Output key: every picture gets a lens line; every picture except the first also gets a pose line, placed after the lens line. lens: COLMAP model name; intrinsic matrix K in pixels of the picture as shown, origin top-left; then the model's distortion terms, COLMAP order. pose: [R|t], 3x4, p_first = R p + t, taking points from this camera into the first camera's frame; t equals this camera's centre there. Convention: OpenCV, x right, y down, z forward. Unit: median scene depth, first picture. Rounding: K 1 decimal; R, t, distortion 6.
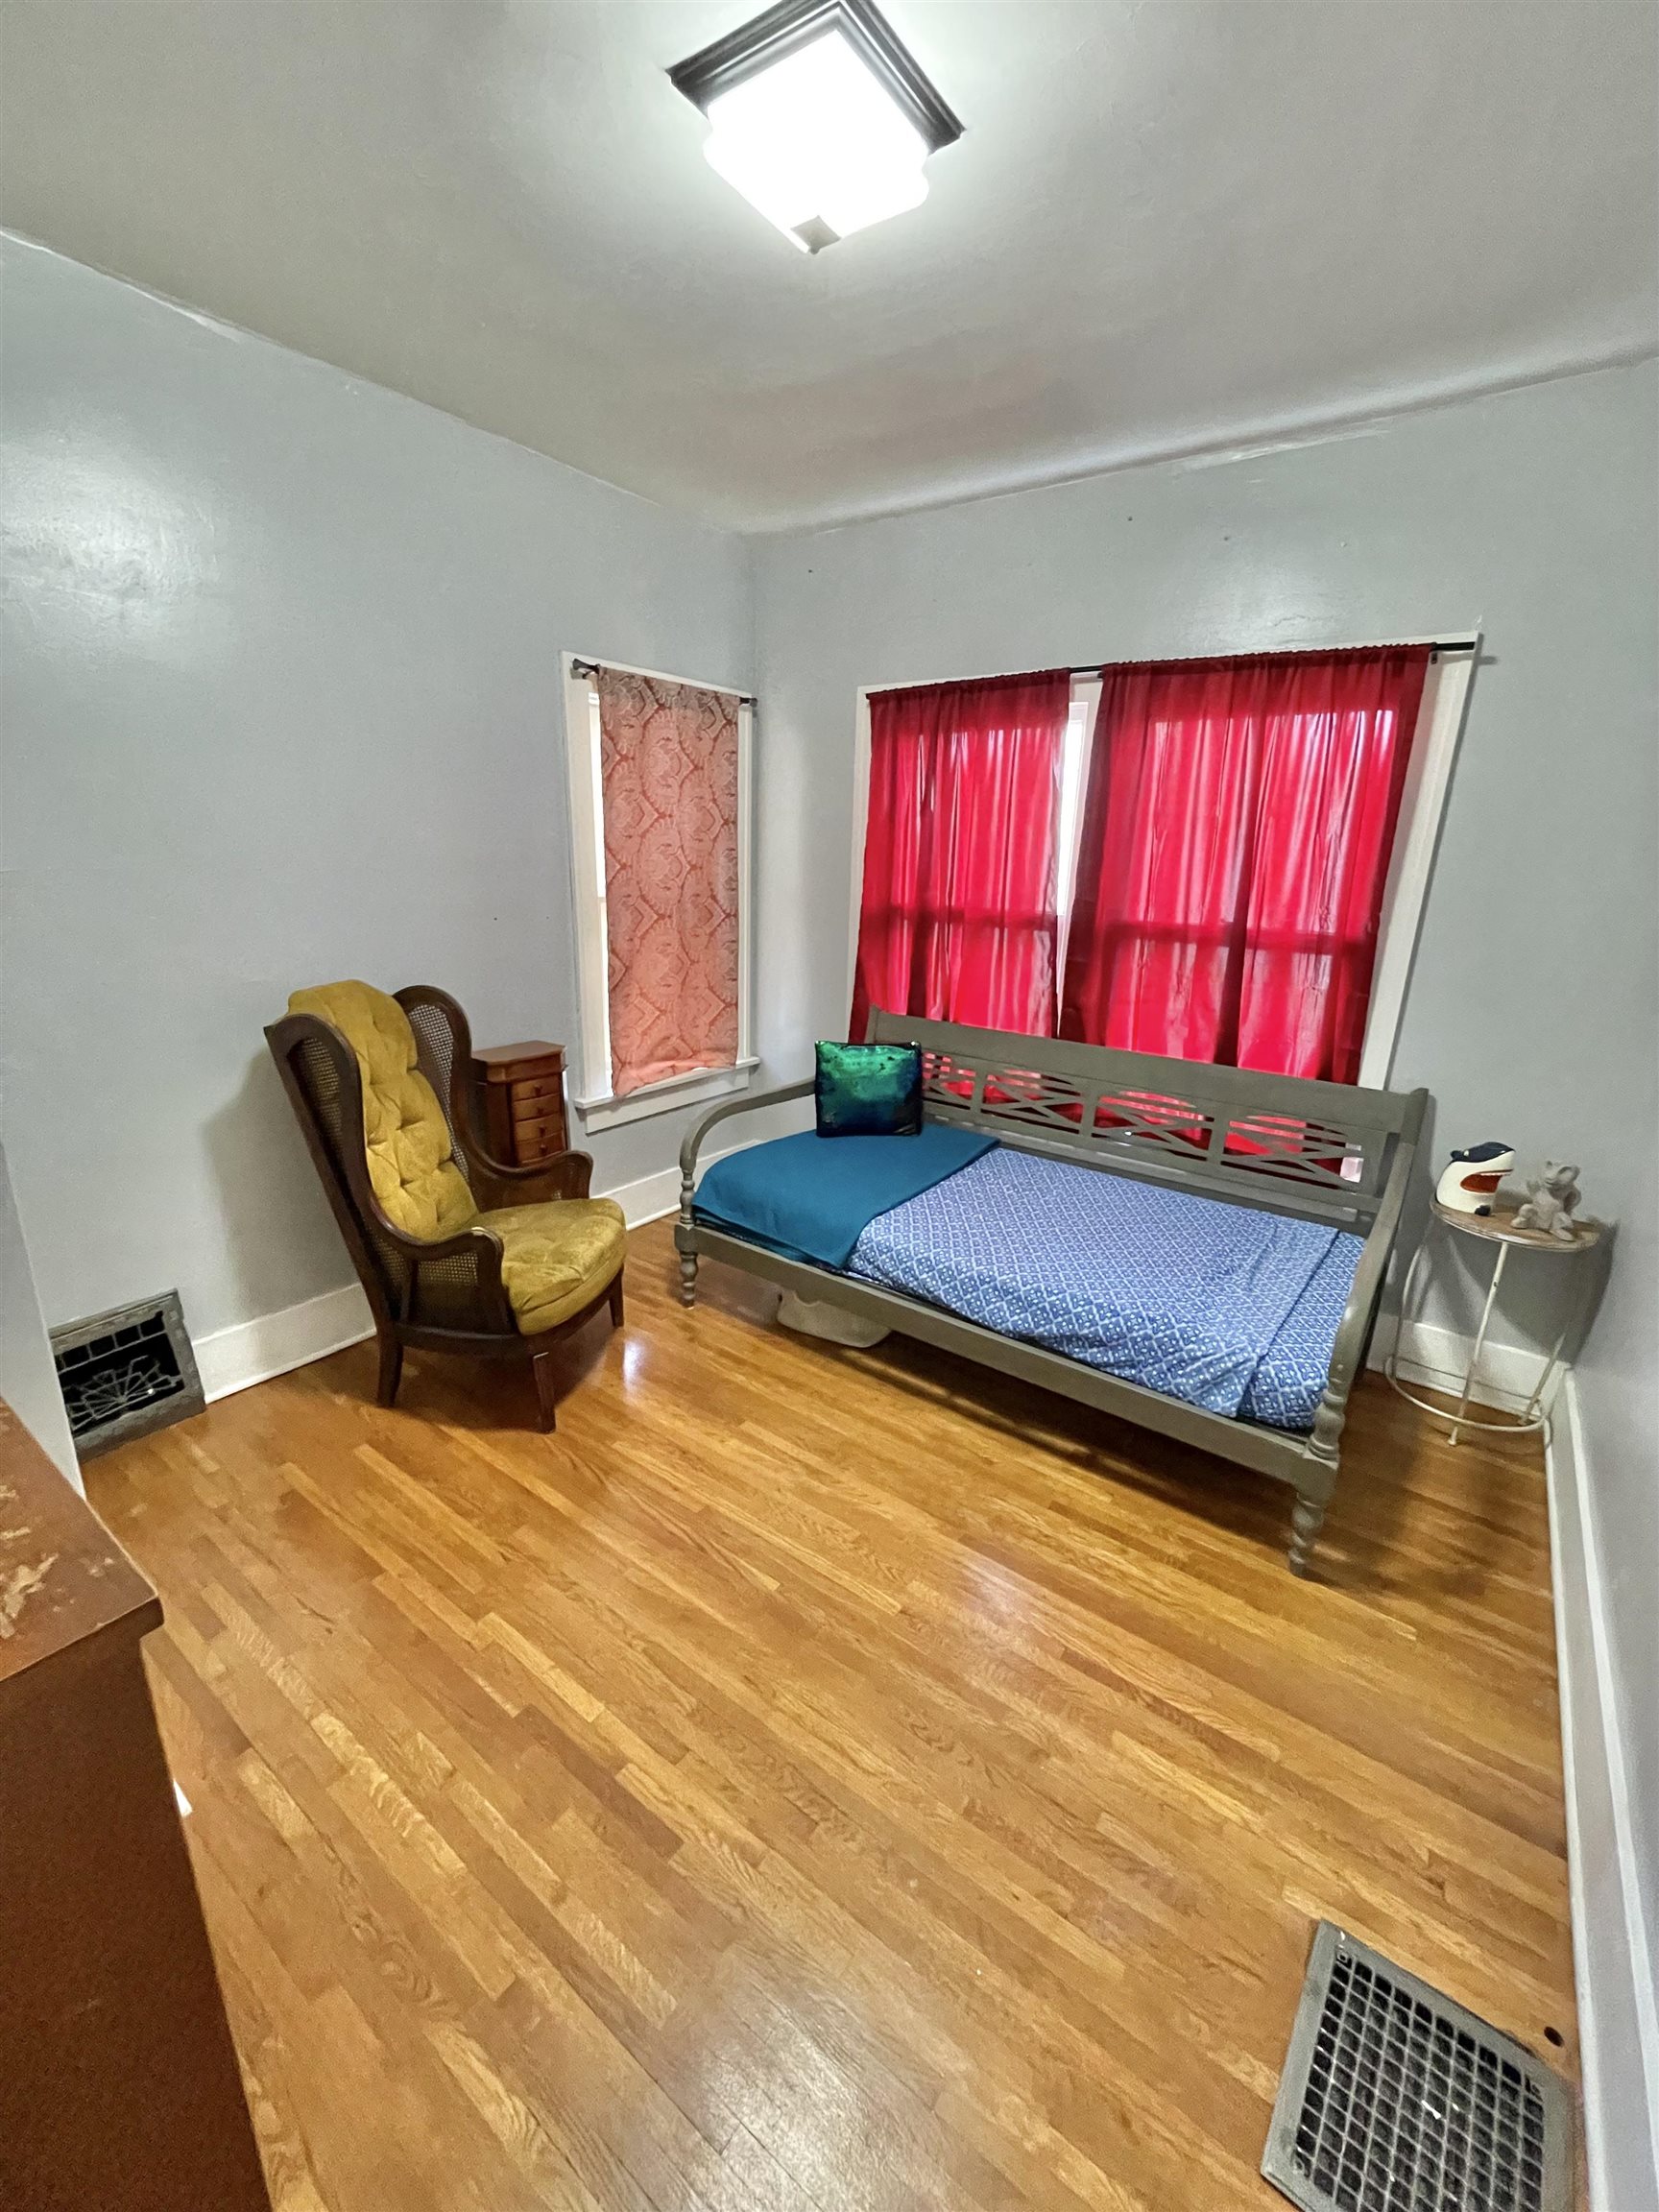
lens RADIAL K [[896.7, 0, 837.6], [0, 896.7, 1103.6], [0, 0, 1]] dist [-0.000120, -0.000012]
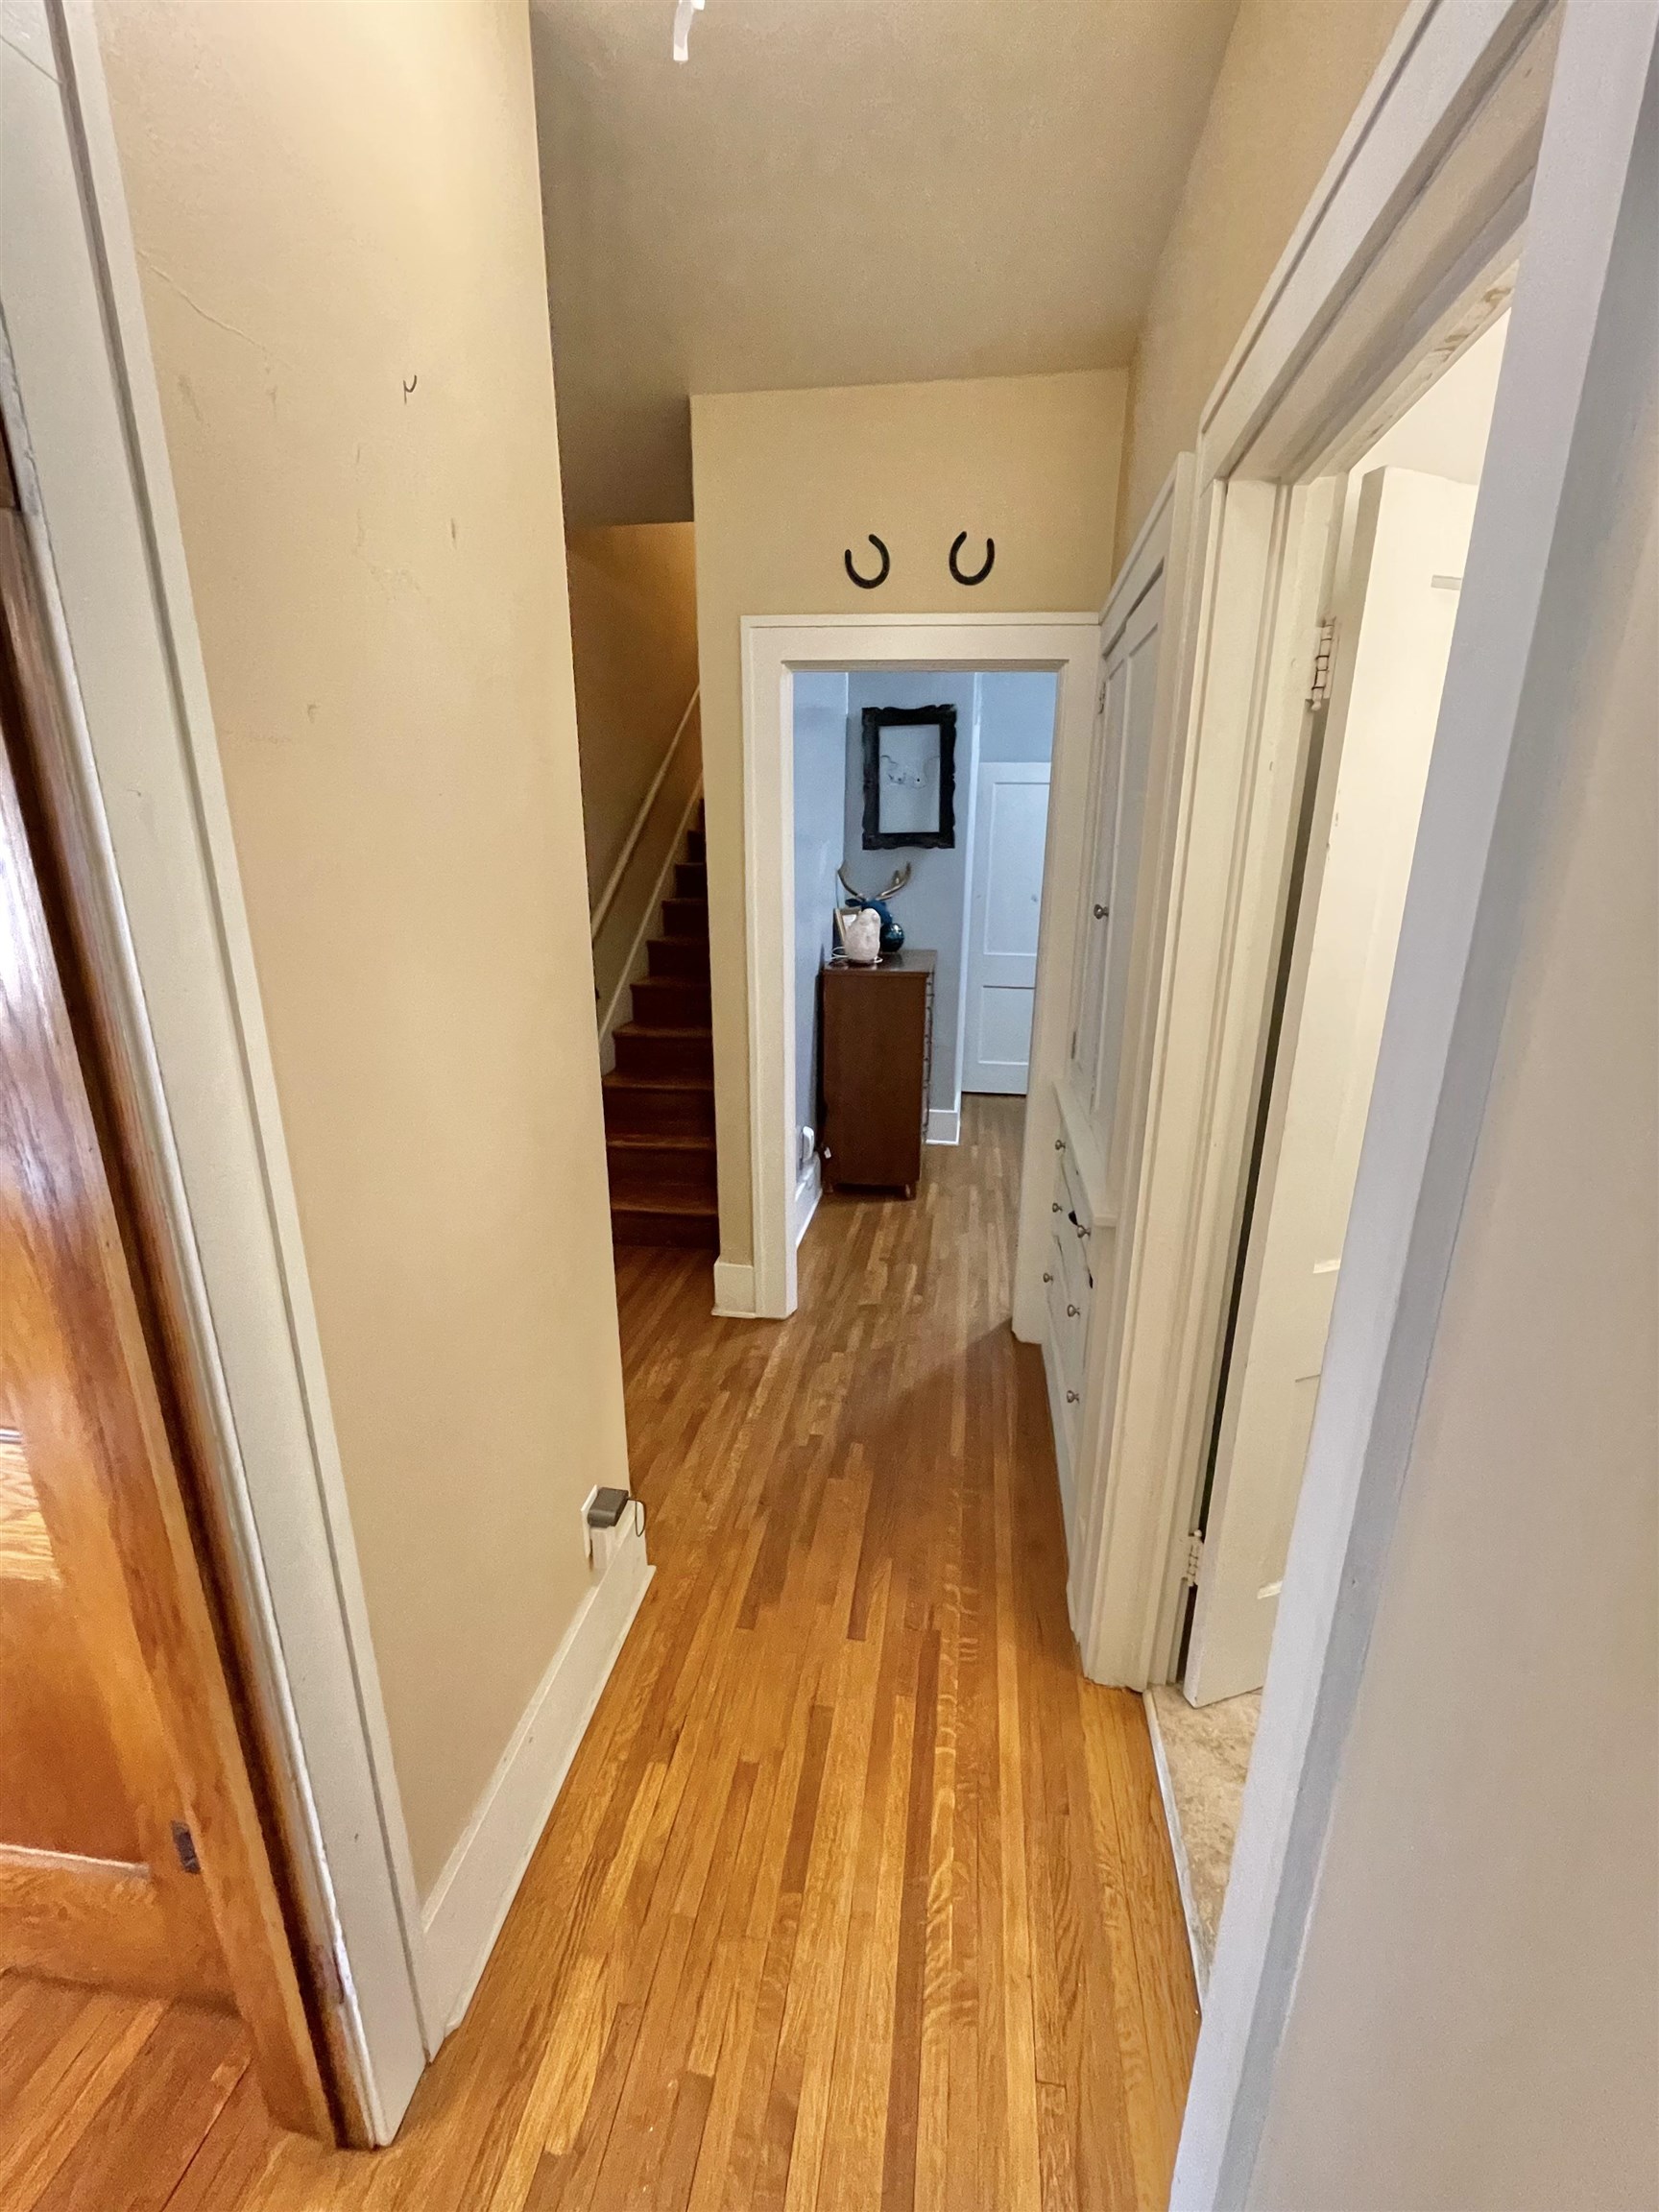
lens RADIAL K [[896.7, 0, 835.9], [0, 896.7, 1107.9], [0, 0, 1]] dist [-0.000120, -0.000012]
pose [[0.458992, 0.216100, -0.861758, 1.823626], [-0.224366, 0.966722, 0.122919, 0.319894], [0.859643, 0.136931, 0.492203, -1.008022]]
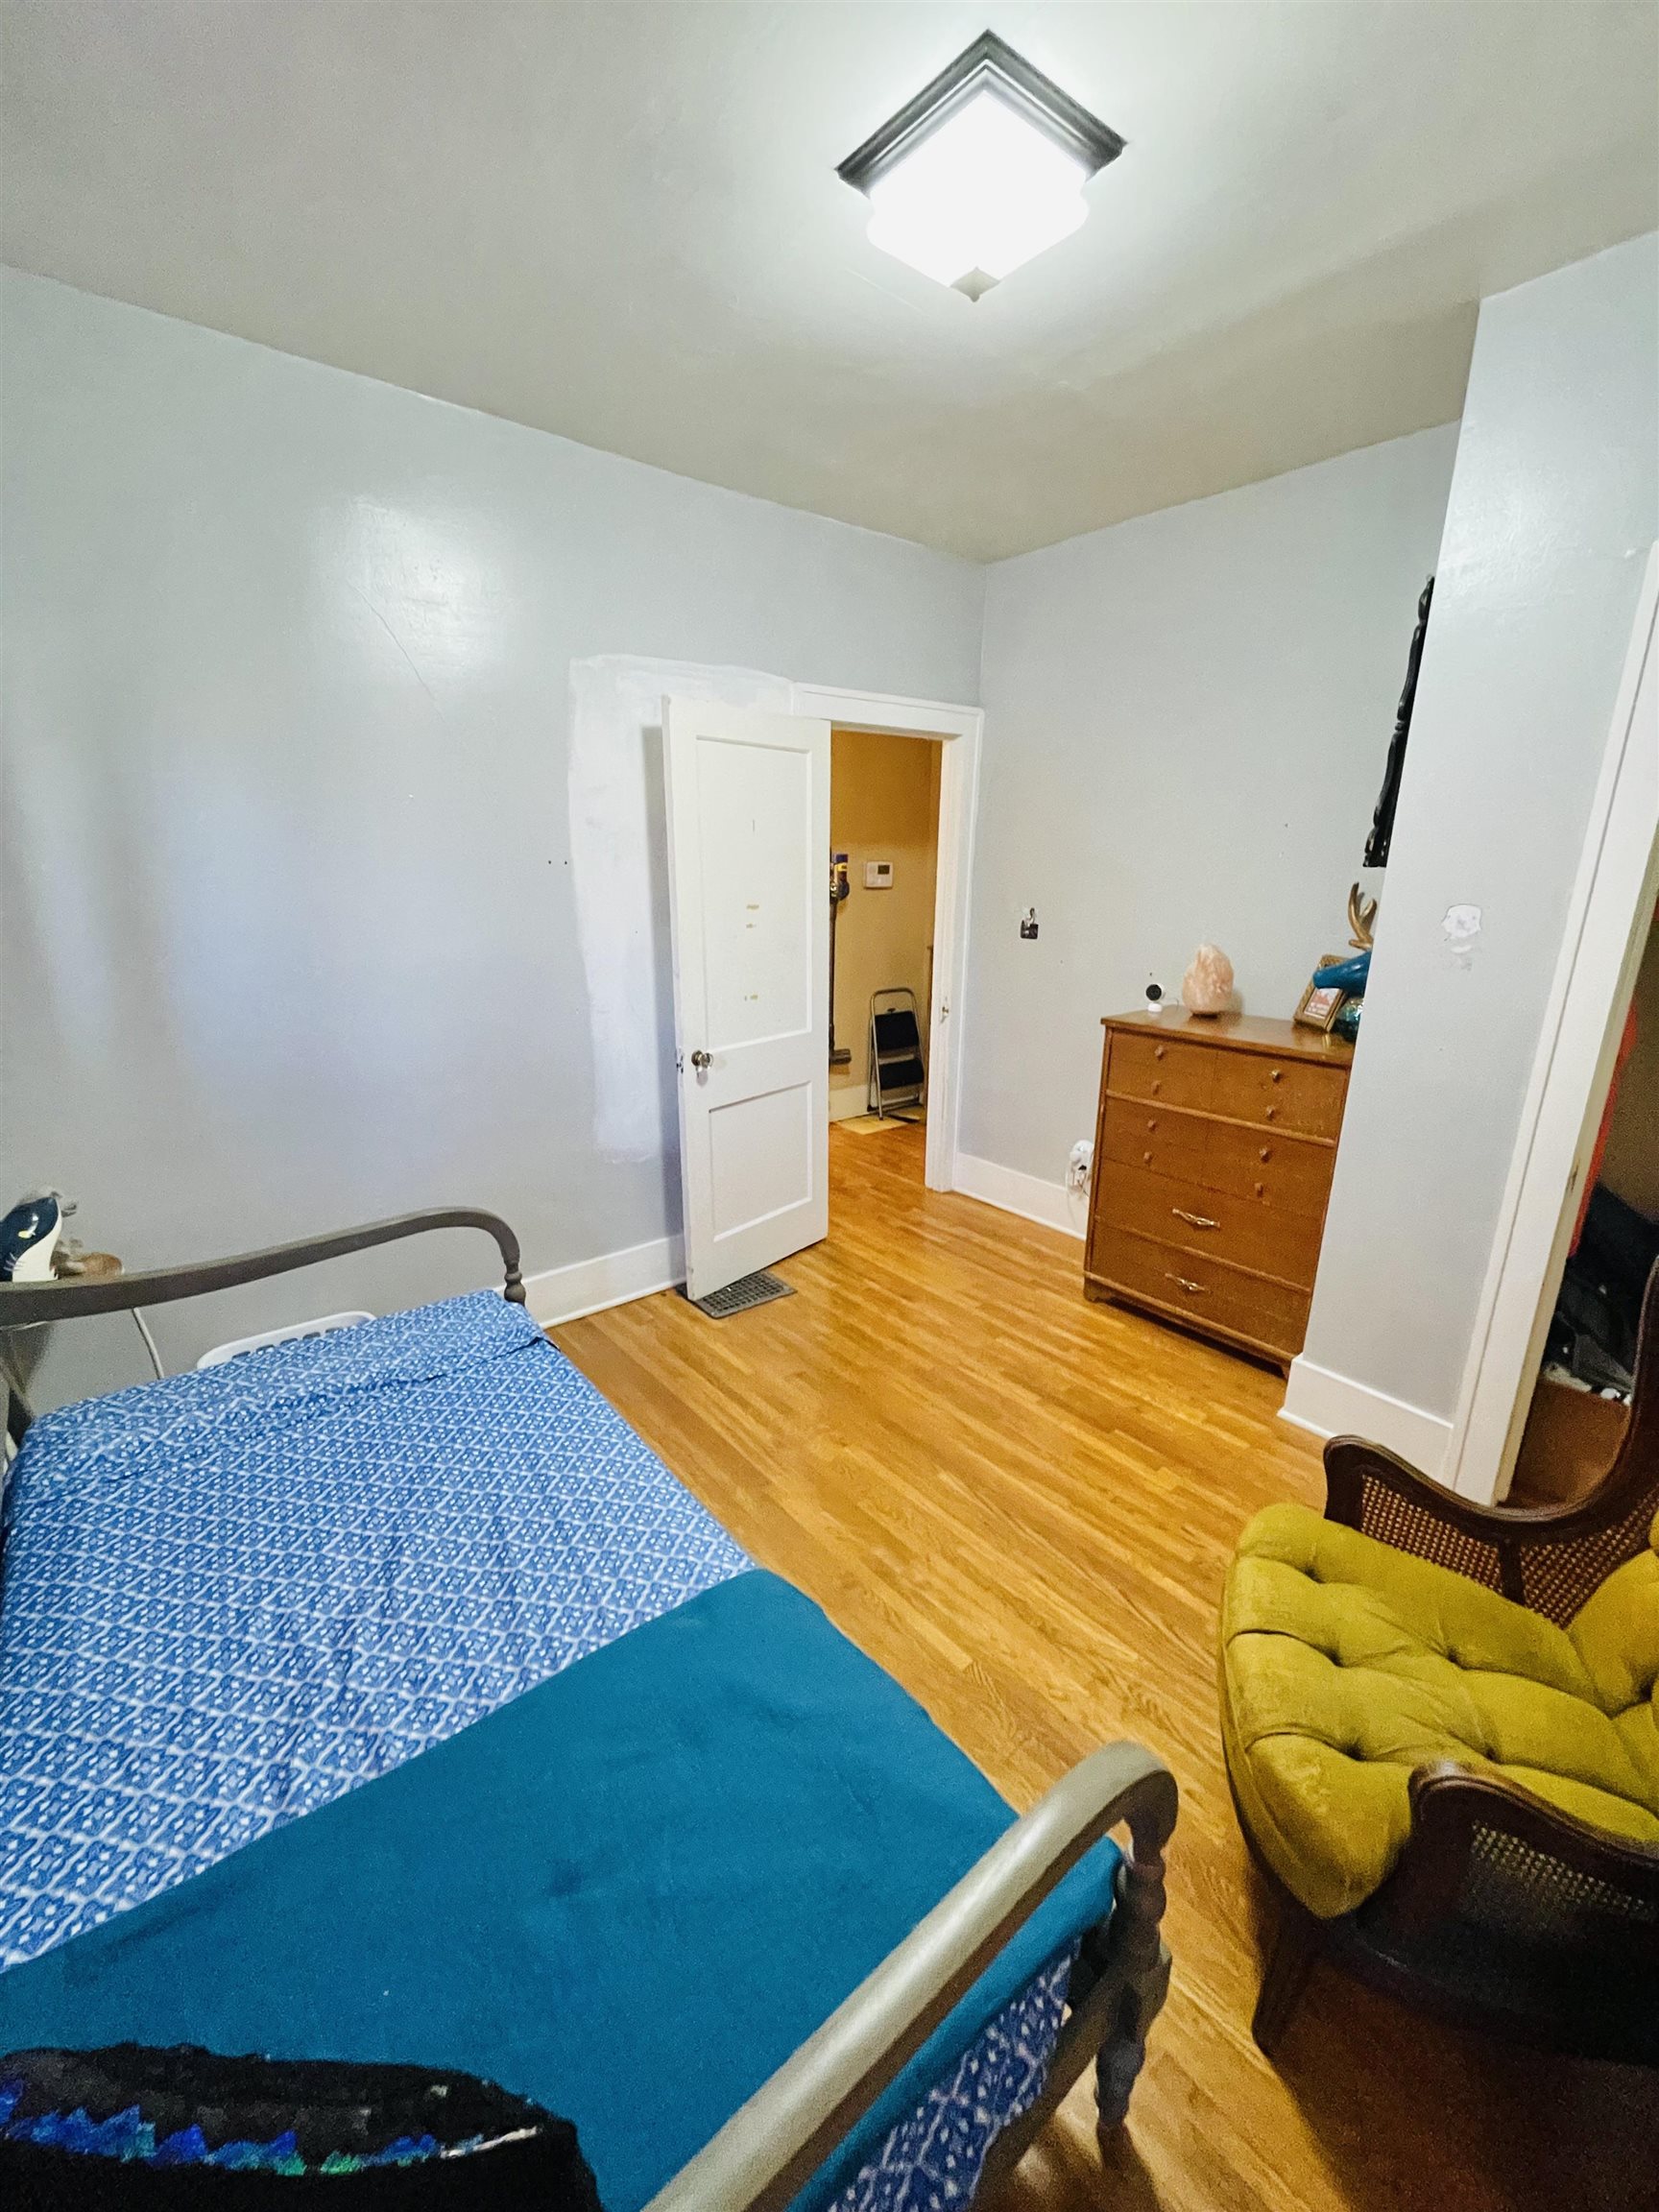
lens RADIAL K [[896.7, 0, 828.1], [0, 896.7, 1106.8], [0, 0, 1]] dist [-0.000120, -0.000012]
pose [[-0.966820, -0.108459, 0.231290, -0.187604], [0.028231, 0.854486, 0.518707, -0.659925], [-0.253892, 0.508026, -0.823073, 2.258163]]
